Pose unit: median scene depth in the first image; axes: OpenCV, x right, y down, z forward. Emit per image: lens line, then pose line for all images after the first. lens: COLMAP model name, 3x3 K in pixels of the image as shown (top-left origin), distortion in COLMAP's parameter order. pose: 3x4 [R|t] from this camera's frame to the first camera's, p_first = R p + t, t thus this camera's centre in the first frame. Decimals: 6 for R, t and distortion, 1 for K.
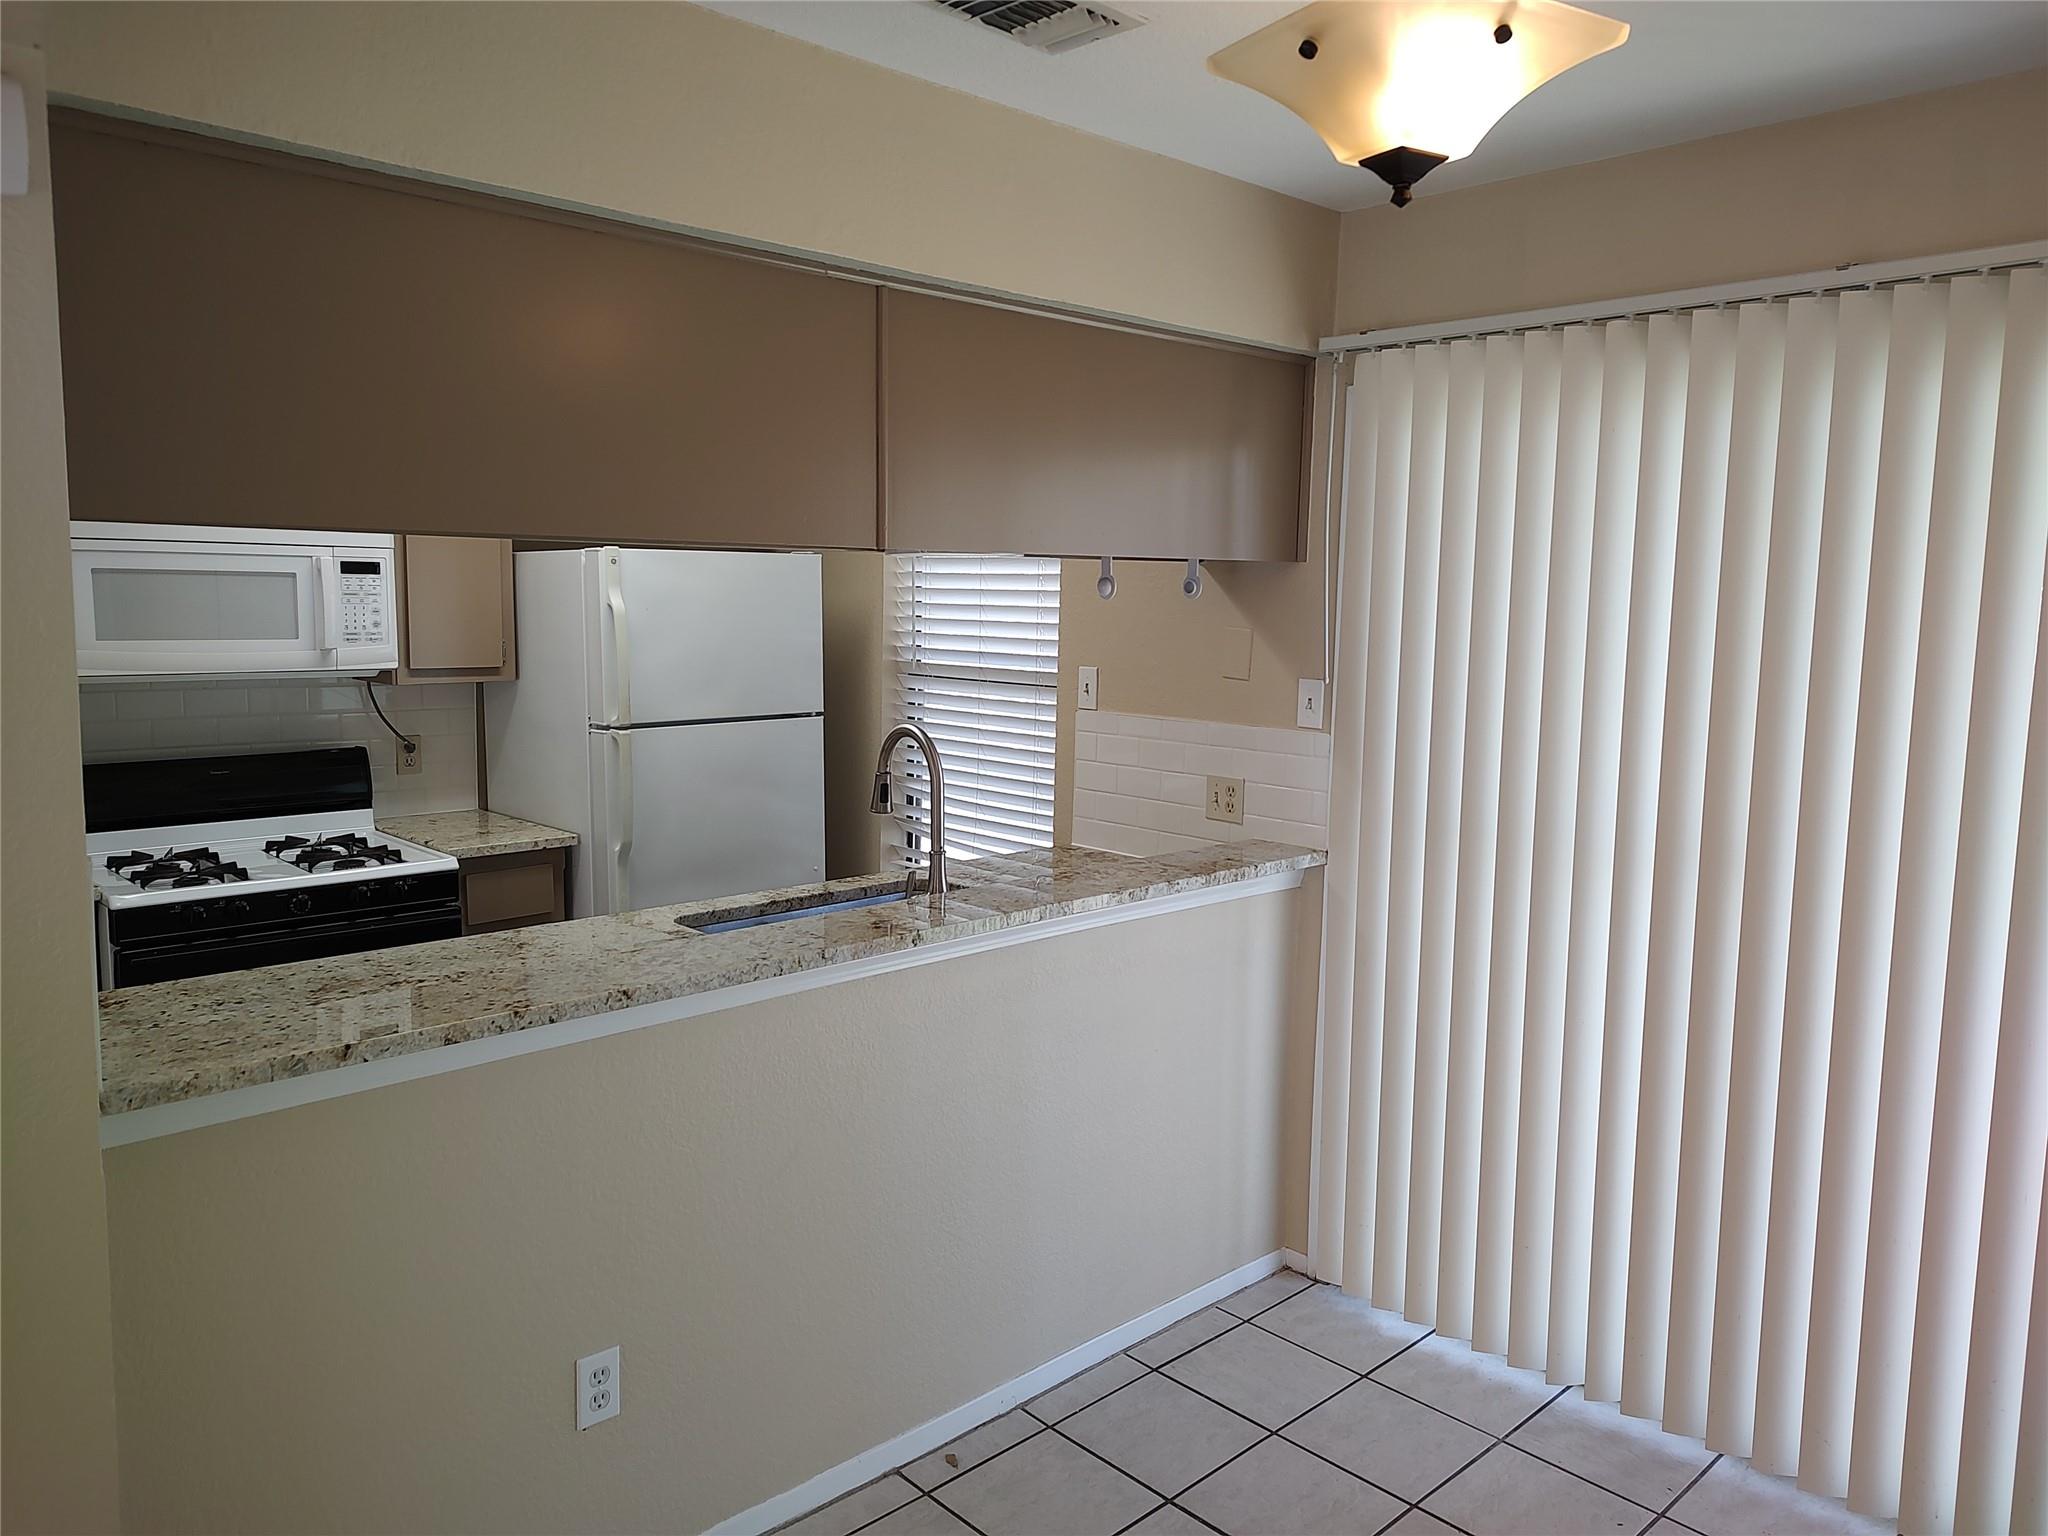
lens RADIAL K [[1457.8, 0, 1027.5], [0, 1457.8, 765.2], [0, 0, 1]] dist [0.069089, -0.078740]
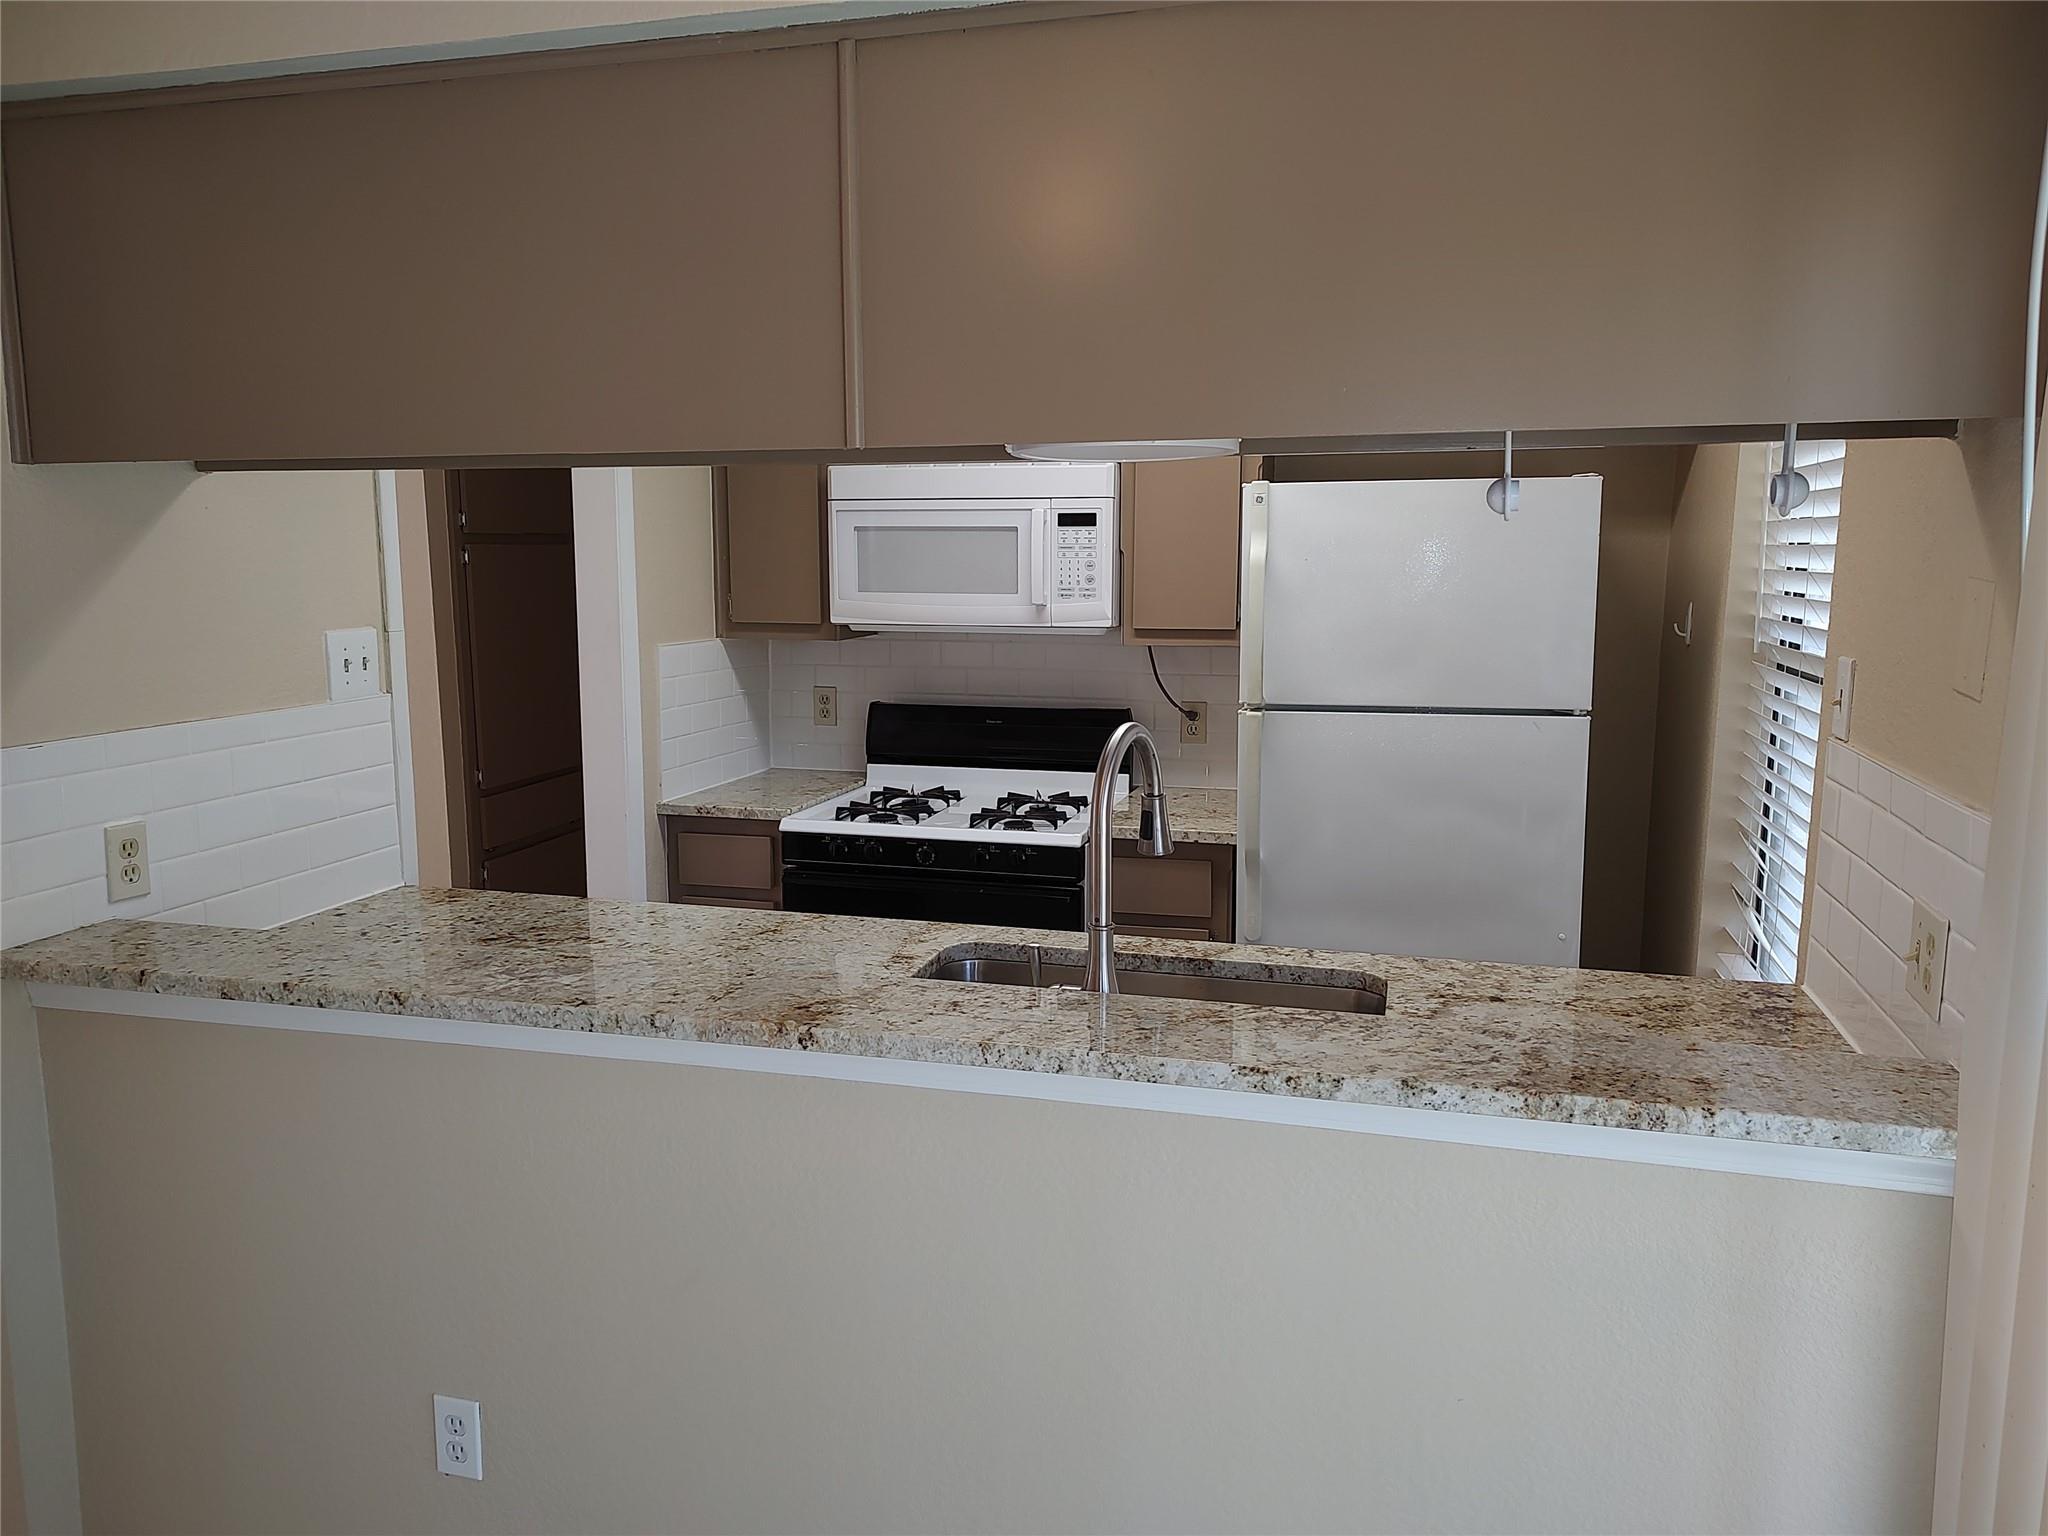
lens RADIAL K [[1448.3, 0, 1024.0], [0, 1448.3, 768.0], [0, 0, 1]] dist [0.022496, -0.001490]
pose [[0.519642, 0.109778, -0.847302, 0.370983], [-0.093584, 0.993057, 0.071268, -0.041632], [0.849244, 0.042260, 0.526307, 0.528430]]
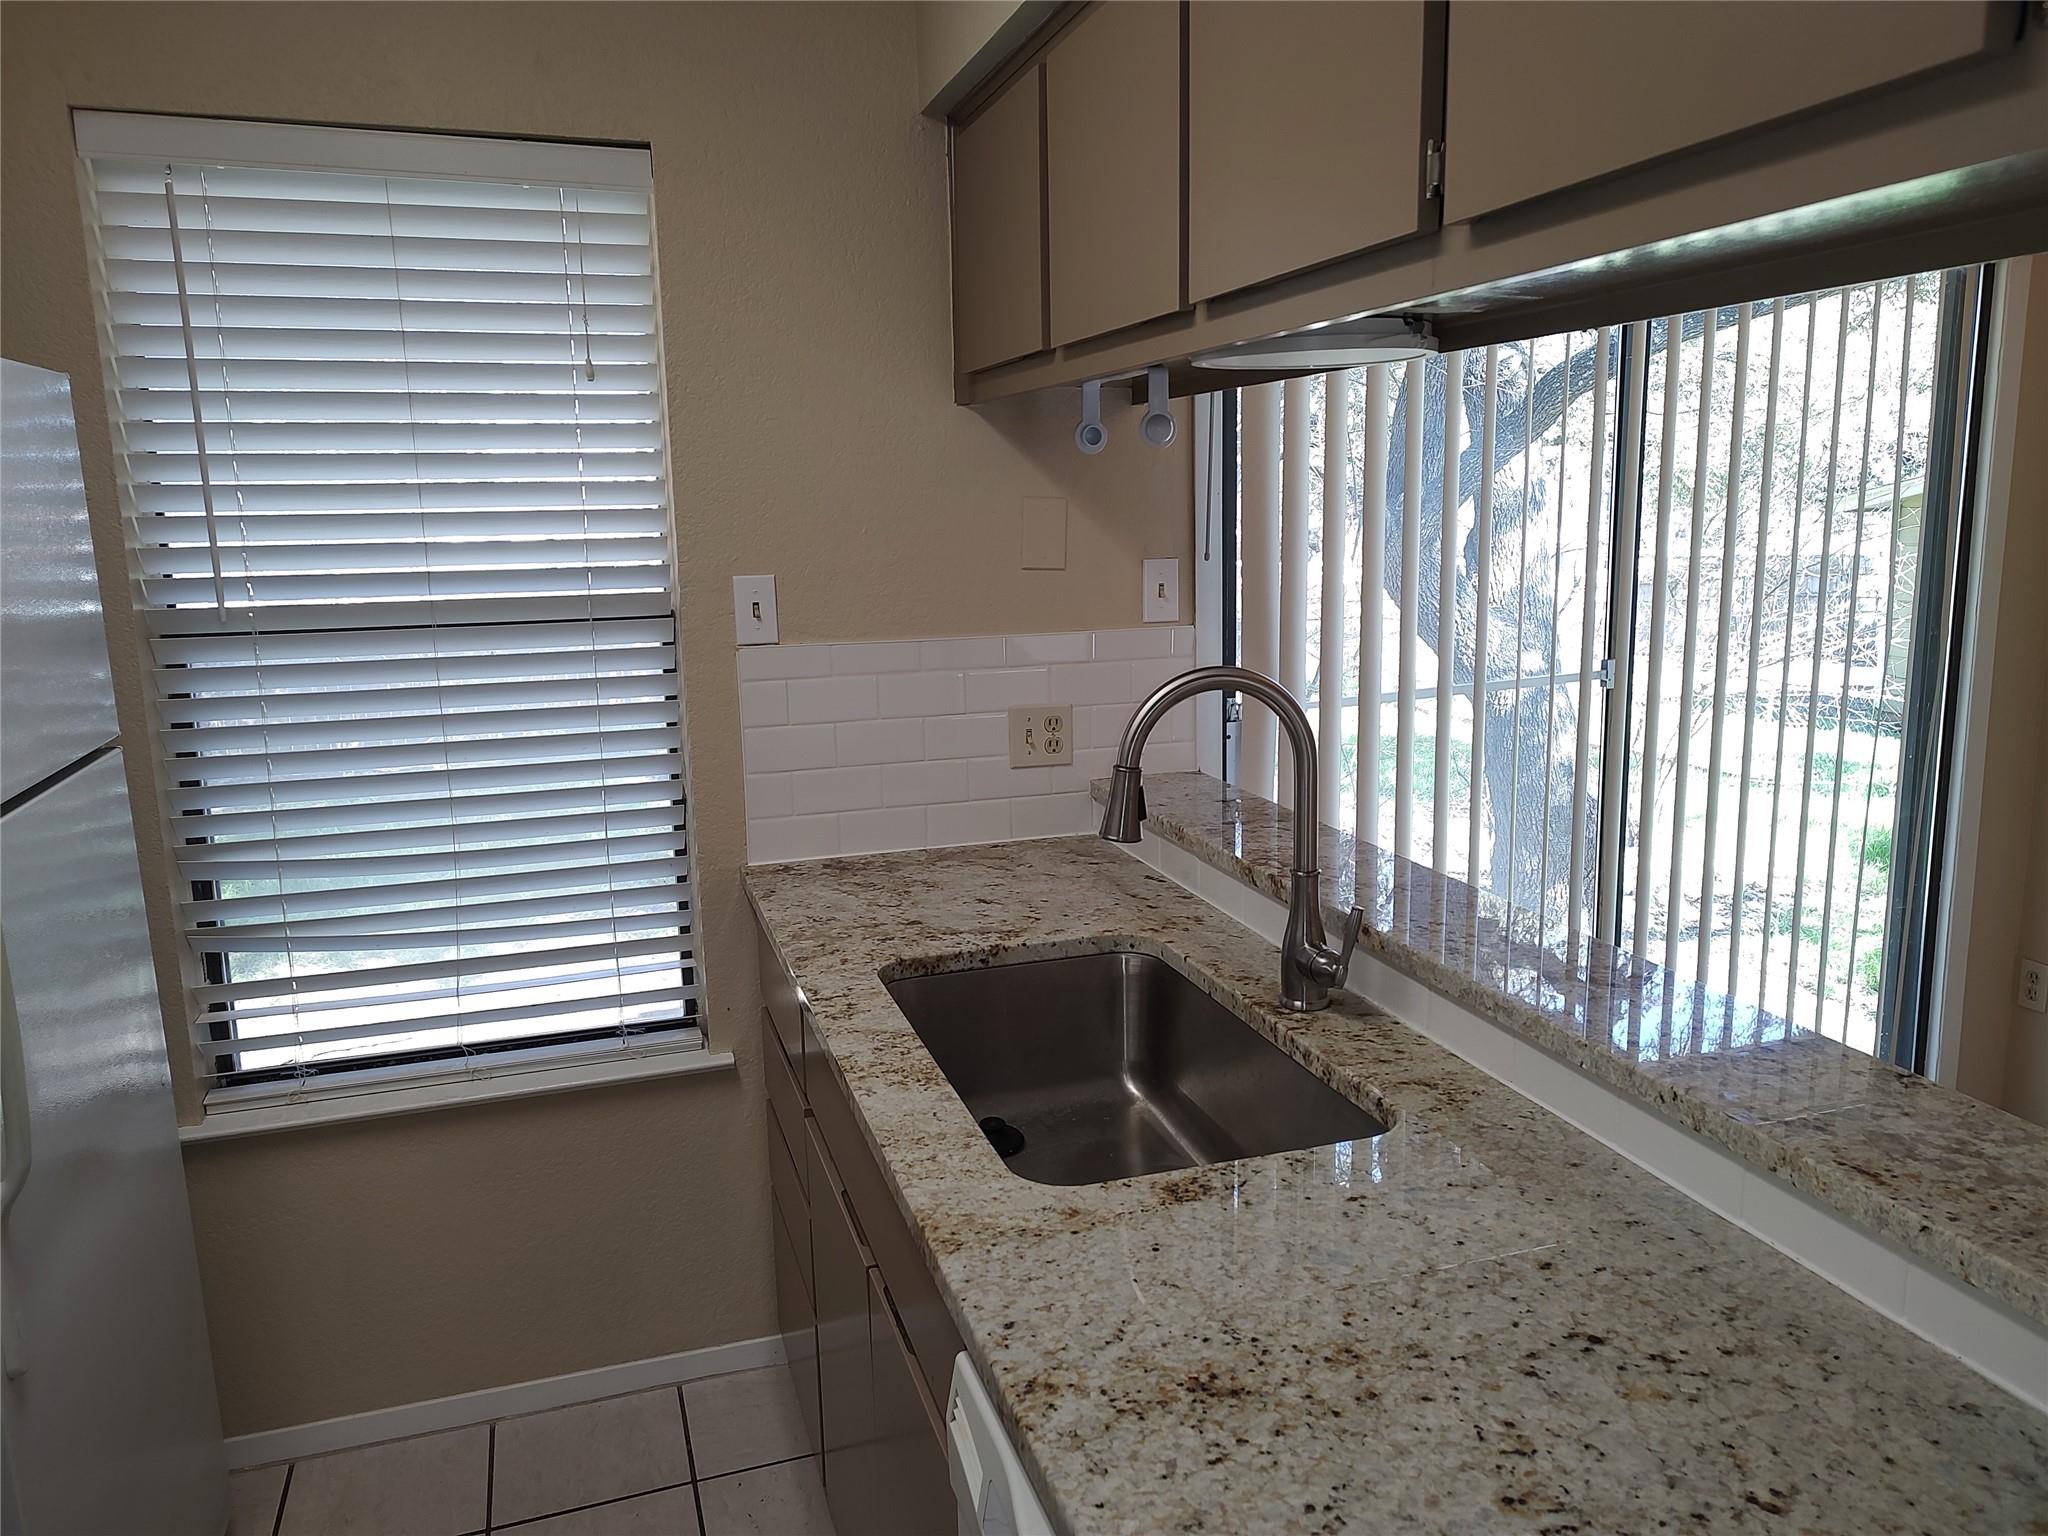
lens RADIAL K [[1547.0, 0, 1029.0], [0, 1547.0, 795.2], [0, 0, 1]] dist [0.017214, -0.000303]
pose [[0.413273, -0.195376, 0.889401, -0.567319], [0.133521, 0.979157, 0.153051, -0.068068], [-0.900765, 0.055502, 0.430746, 0.685677]]
